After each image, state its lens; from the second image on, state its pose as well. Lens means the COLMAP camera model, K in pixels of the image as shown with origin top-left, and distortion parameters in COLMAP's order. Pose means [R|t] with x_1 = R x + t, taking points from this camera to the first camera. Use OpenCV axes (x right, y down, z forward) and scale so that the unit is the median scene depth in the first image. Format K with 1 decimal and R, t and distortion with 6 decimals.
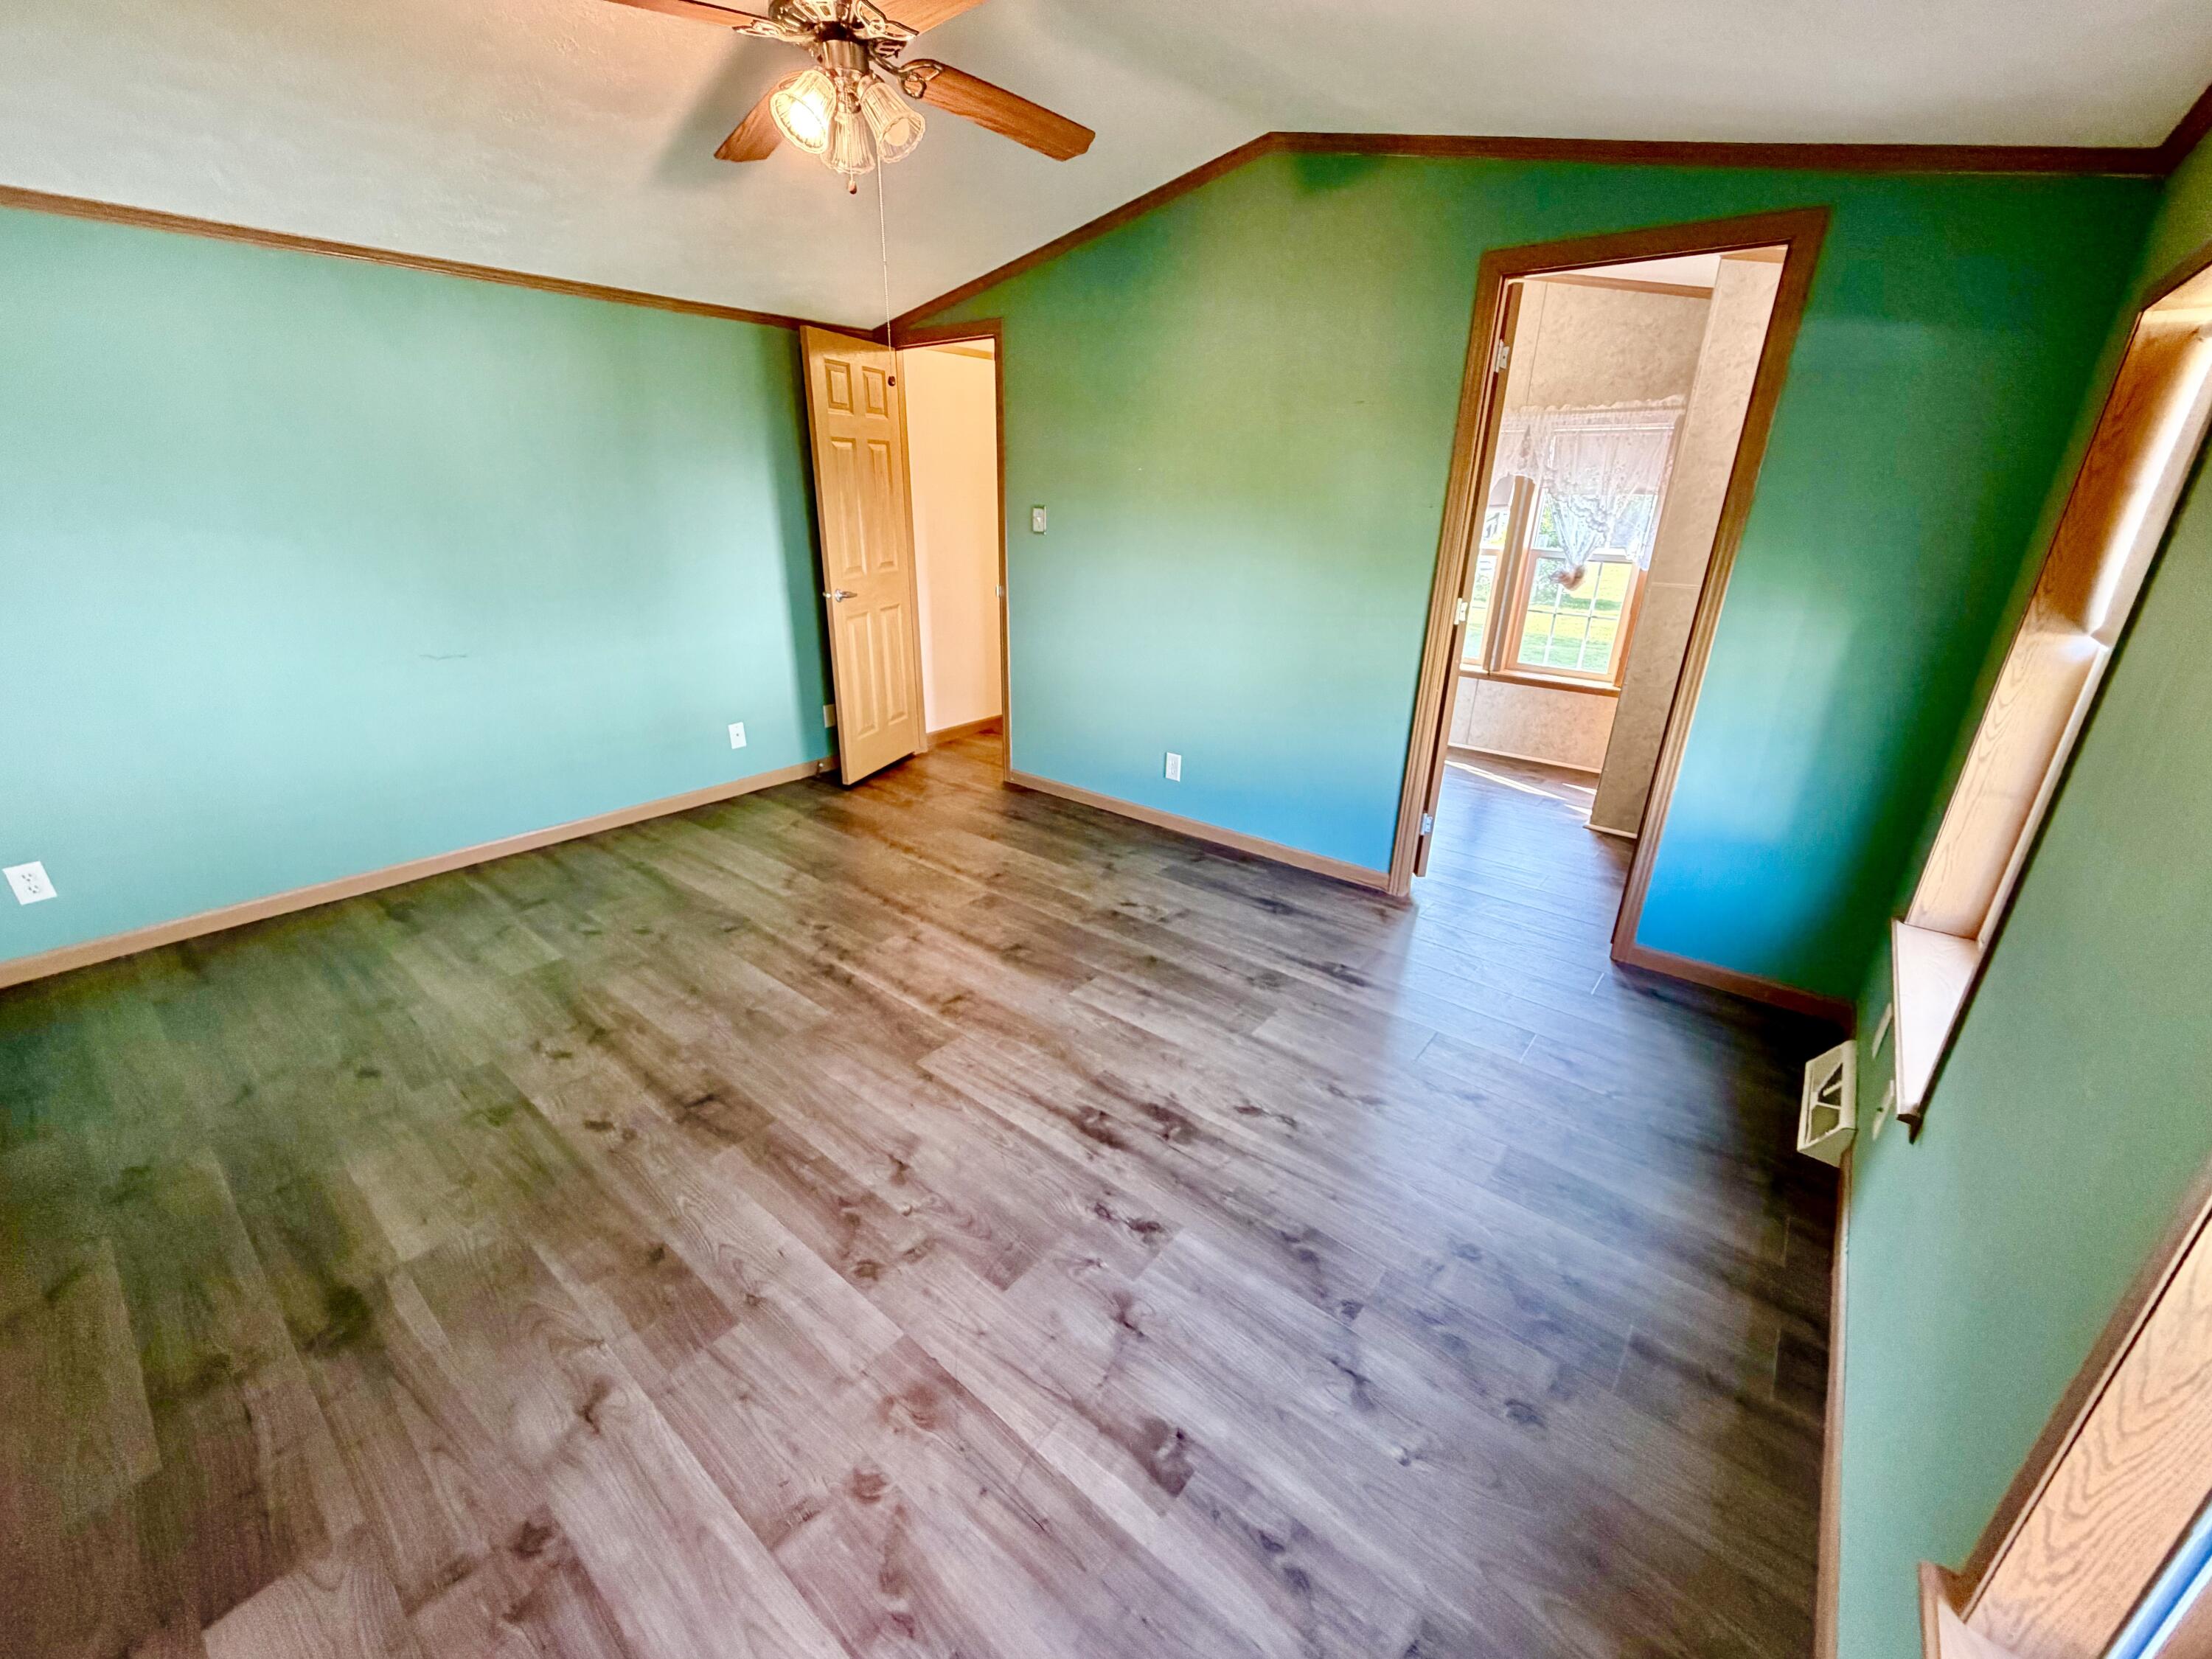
lens RADIAL K [[883.9, 0, 1095.4], [0, 883.9, 831.1], [0, 0, 1]] dist [0.000352, -0.000299]
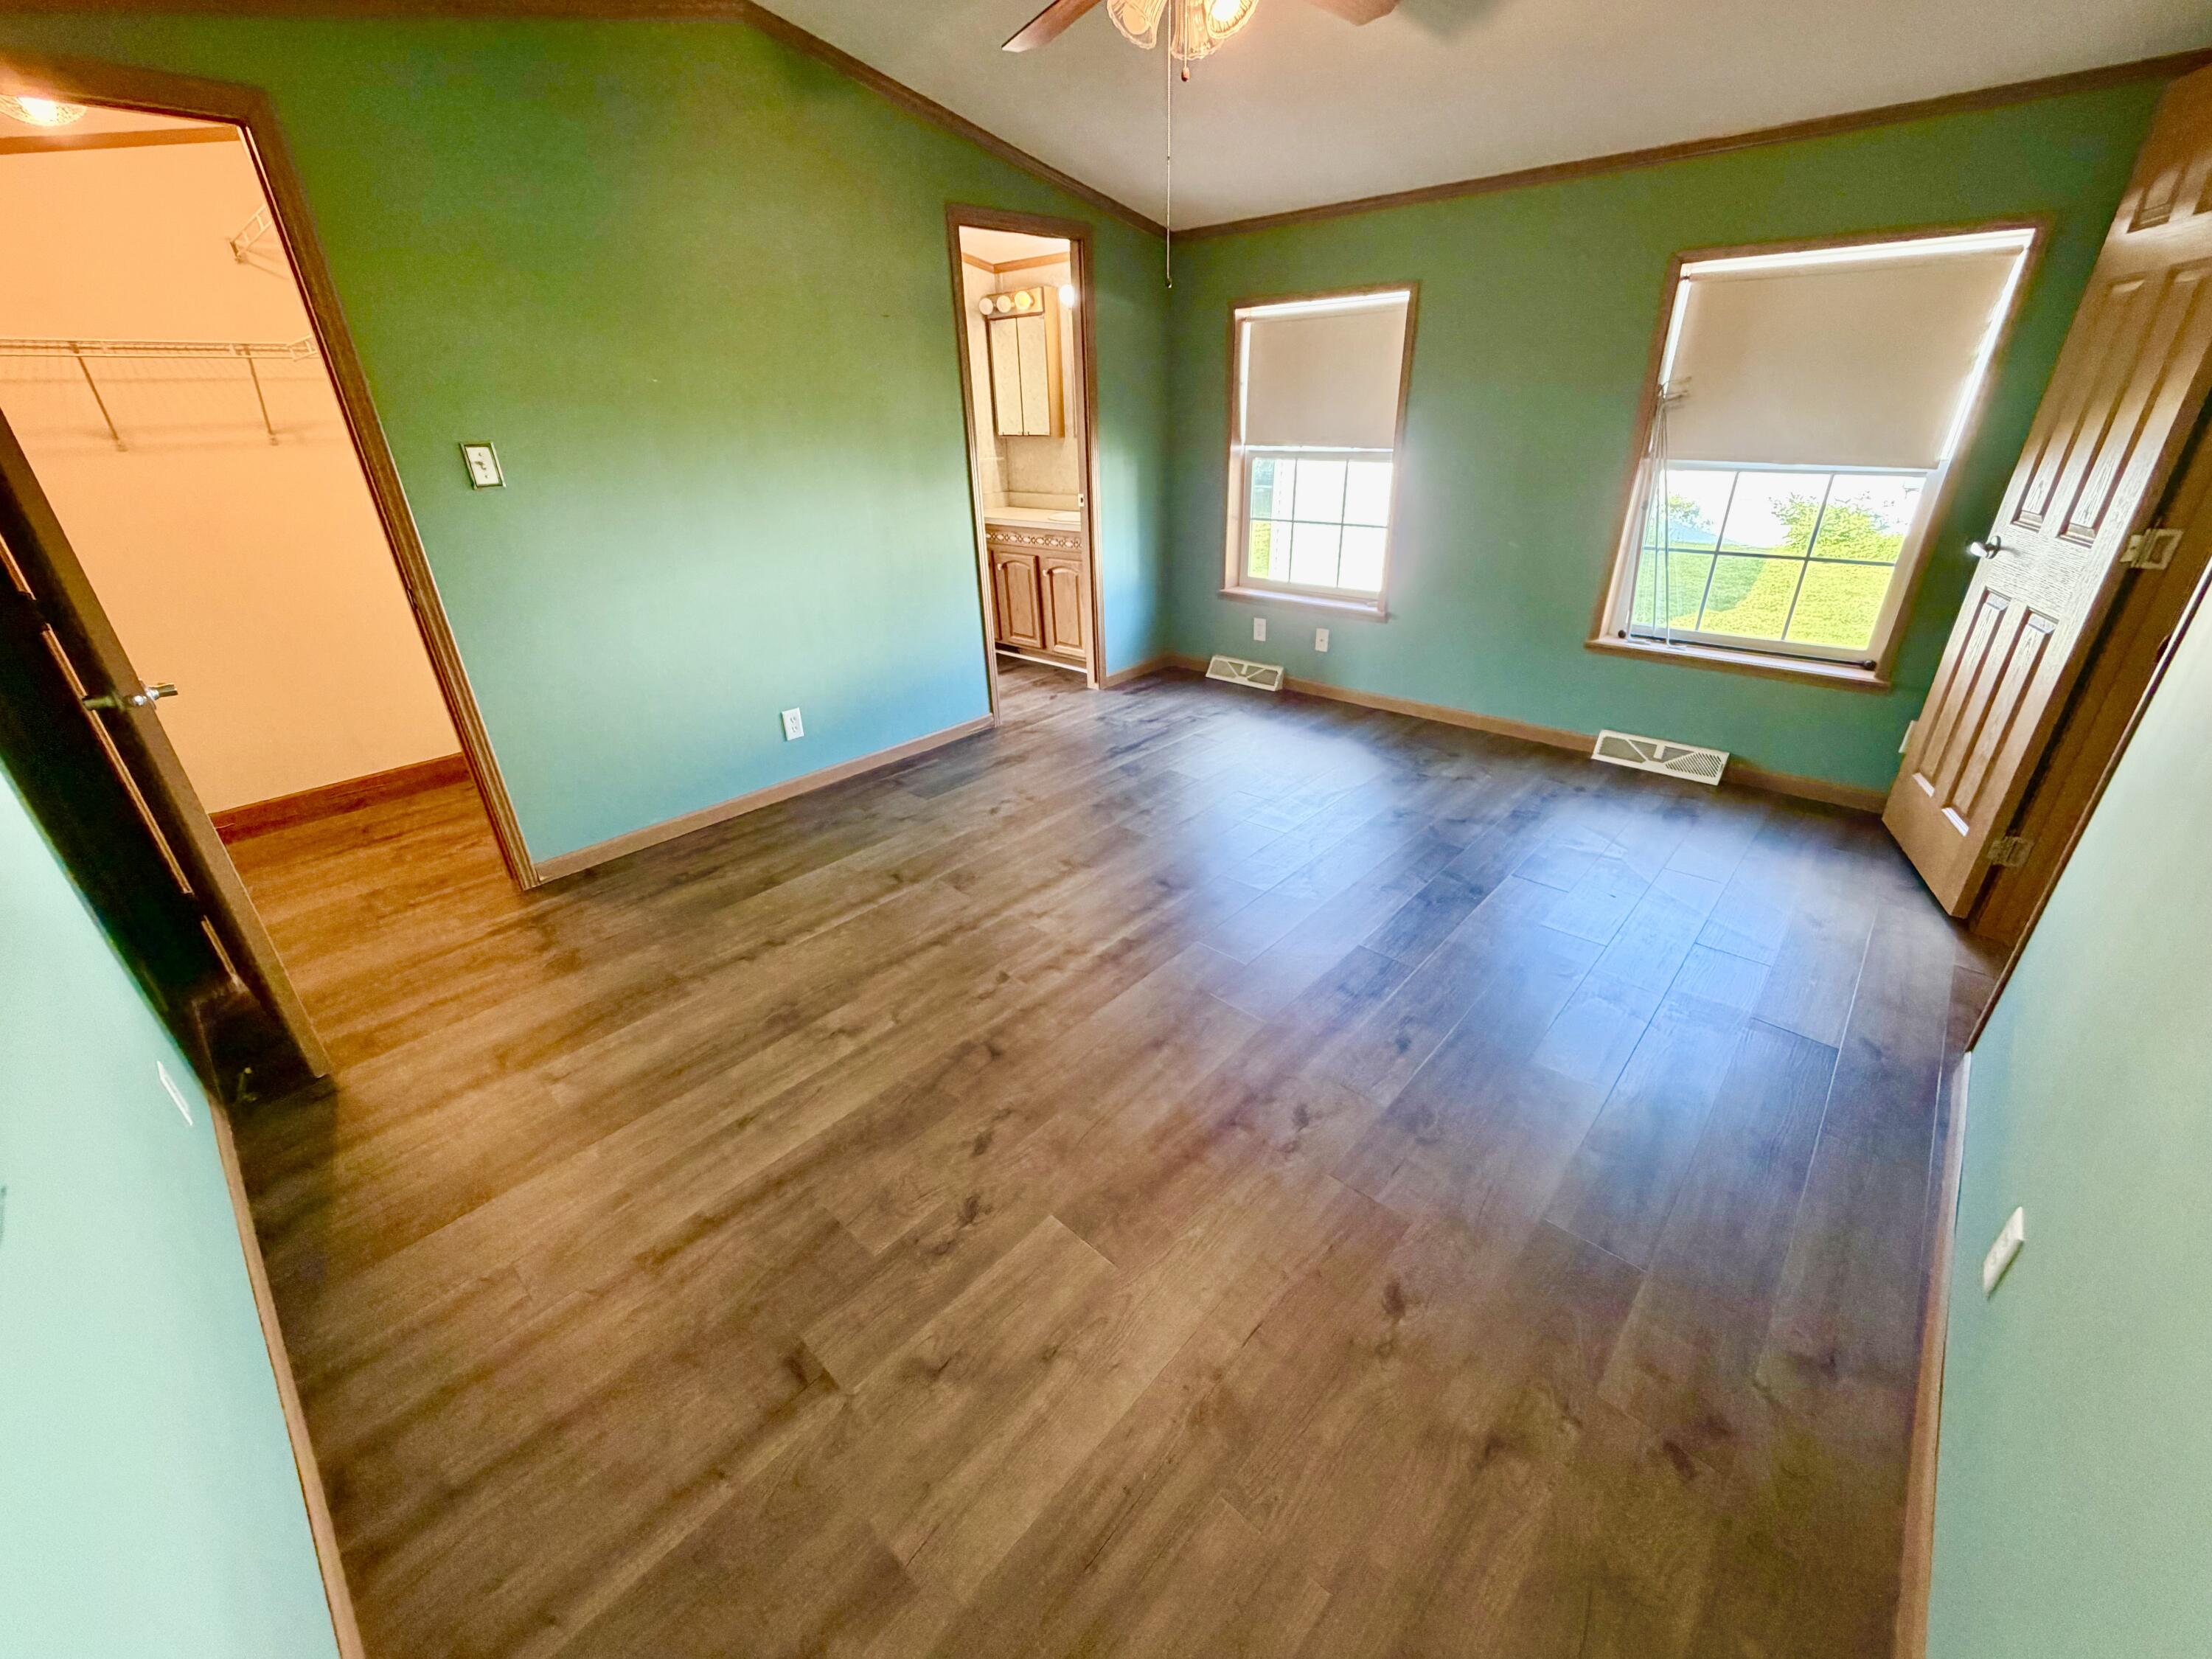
lens RADIAL K [[883.9, 0, 1099.4], [0, 883.9, 826.5], [0, 0, 1]] dist [0.000352, -0.000299]
pose [[0.057466, -0.451520, 0.890409, -1.146935], [0.387645, 0.831996, 0.396881, -0.344095], [-0.920016, 0.322355, 0.222841, 0.848537]]
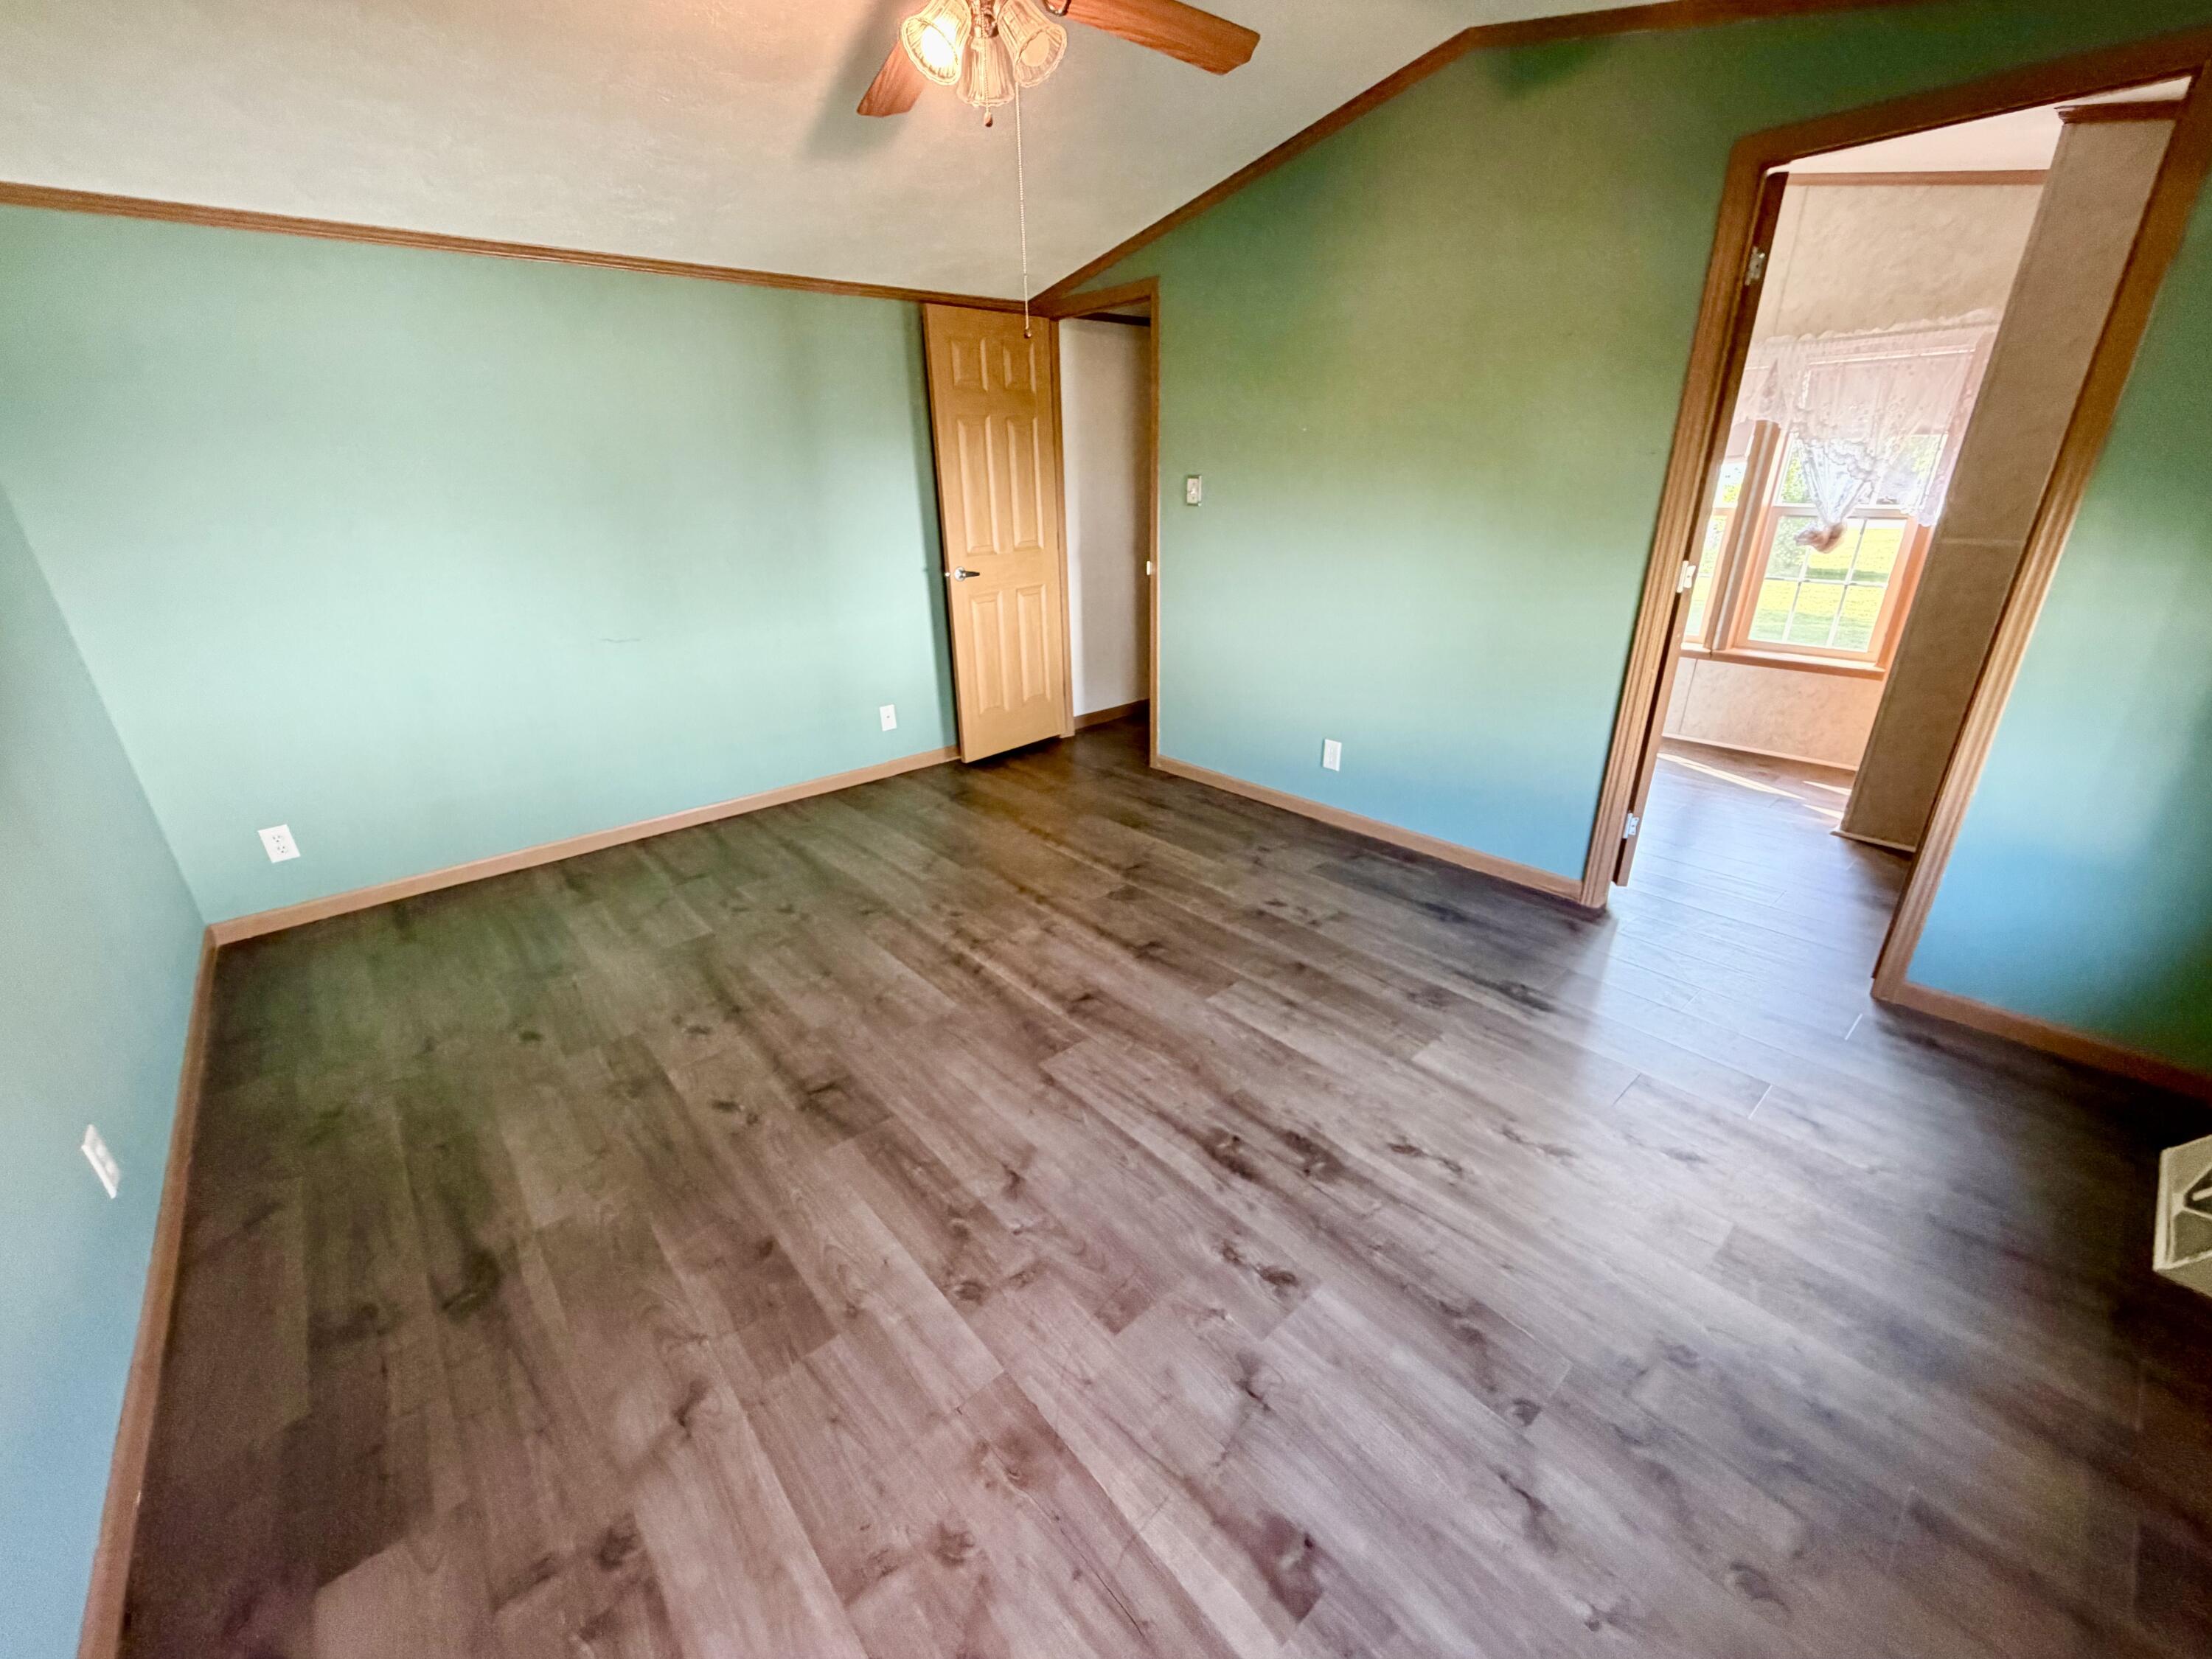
lens RADIAL K [[883.9, 0, 1095.3], [0, 883.9, 830.7], [0, 0, 1]] dist [0.000352, -0.000299]
pose [[0.984349, 0.029574, -0.173728, 0.012227], [-0.026716, 0.999467, 0.018770, -0.007019], [0.174191, -0.013835, 0.984615, 0.076801]]
